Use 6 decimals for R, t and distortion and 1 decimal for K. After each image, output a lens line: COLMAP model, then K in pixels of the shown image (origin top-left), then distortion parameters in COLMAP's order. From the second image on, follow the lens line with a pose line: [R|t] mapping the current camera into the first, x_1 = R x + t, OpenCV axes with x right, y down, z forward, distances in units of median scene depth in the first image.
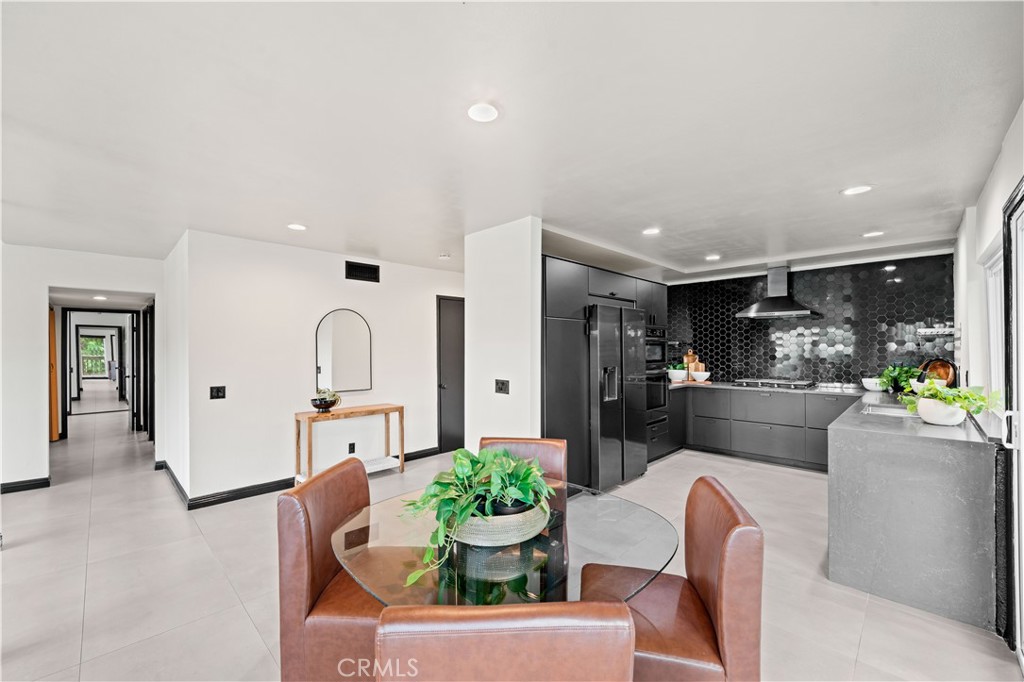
lens RADIAL K [[411.5, 0, 511.7], [0, 411.5, 347.3], [0, 0, 1]] dist [-0.000192, -0.000011]
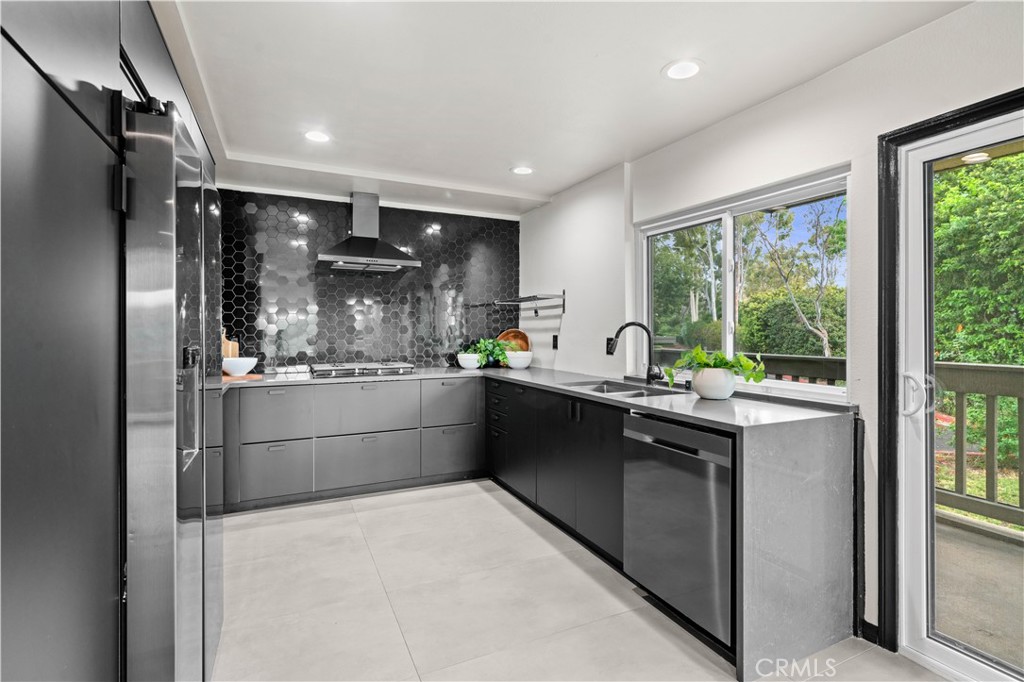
lens RADIAL K [[476.2, 0, 511.5], [0, 476.2, 325.7], [0, 0, 1]] dist [0.001298, 0.000058]
pose [[0.335753, 0.017964, 0.941779, 0.000480], [-0.008796, 0.999834, -0.015936, 0.029168], [-0.941909, -0.002933, 0.335855, 0.518738]]
